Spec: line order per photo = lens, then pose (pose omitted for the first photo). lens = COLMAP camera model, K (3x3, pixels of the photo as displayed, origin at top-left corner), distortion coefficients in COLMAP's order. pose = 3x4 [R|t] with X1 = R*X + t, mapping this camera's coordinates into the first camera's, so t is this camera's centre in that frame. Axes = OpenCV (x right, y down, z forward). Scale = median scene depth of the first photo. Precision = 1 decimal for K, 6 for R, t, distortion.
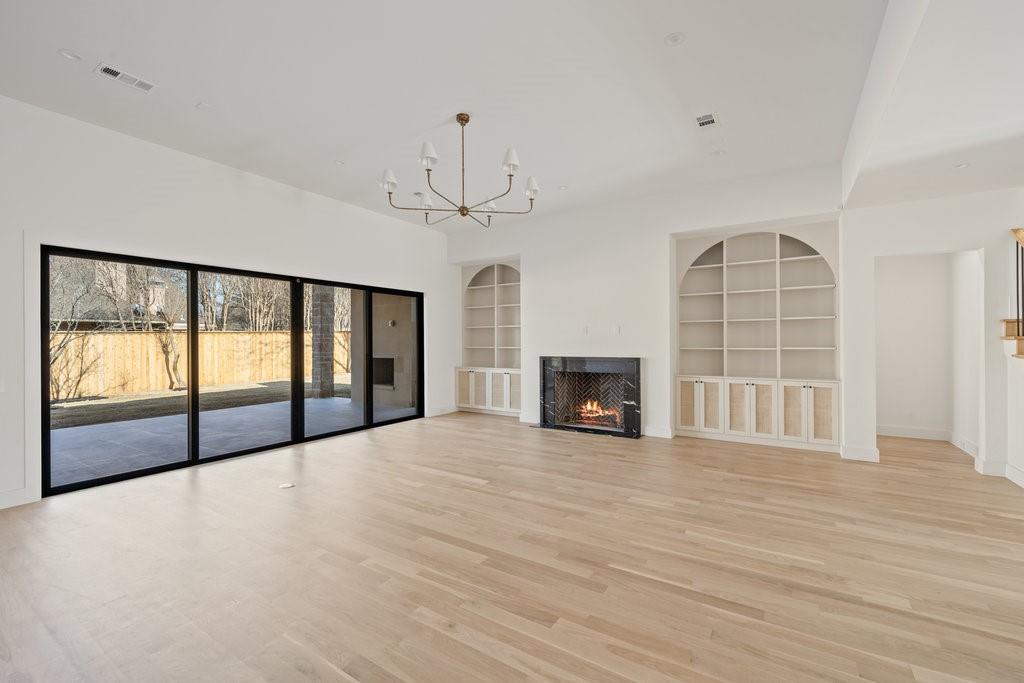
lens RADIAL K [[427.2, 0, 512.0], [0, 427.2, 341.5], [0, 0, 1]] dist [0.000059, -0.000070]
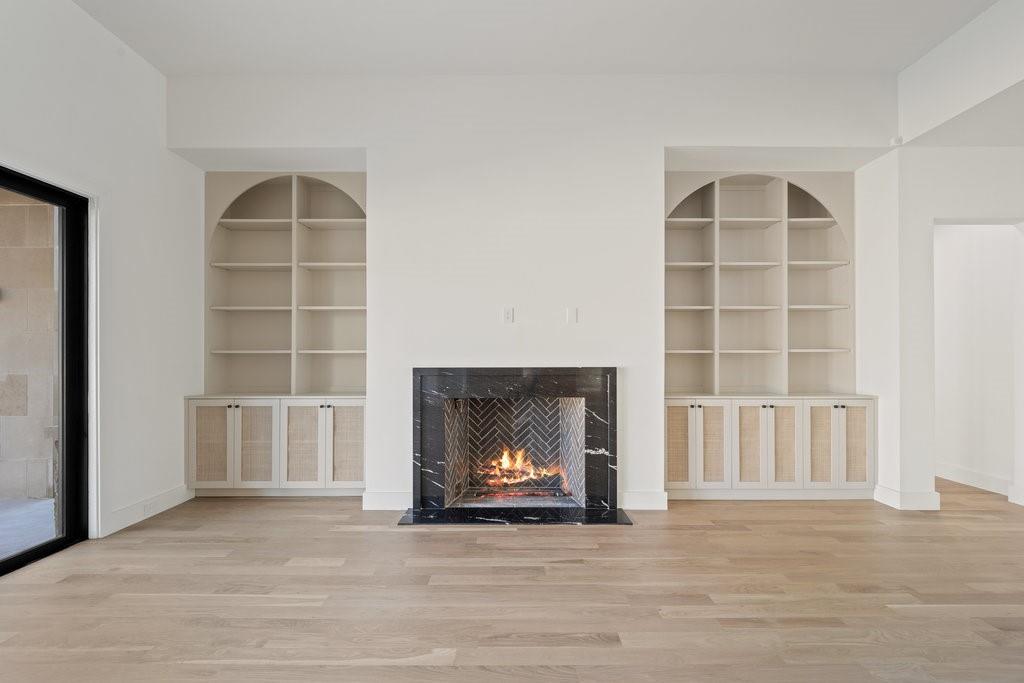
lens RADIAL K [[463.0, 0, 509.2], [0, 463.0, 349.1], [0, 0, 1]] dist [0.010682, -0.000179]
pose [[0.864052, 0.006011, 0.503367, -0.101683], [-0.001004, 0.999947, -0.010218, 0.018312], [-0.503402, 0.008323, 0.864012, 0.497205]]
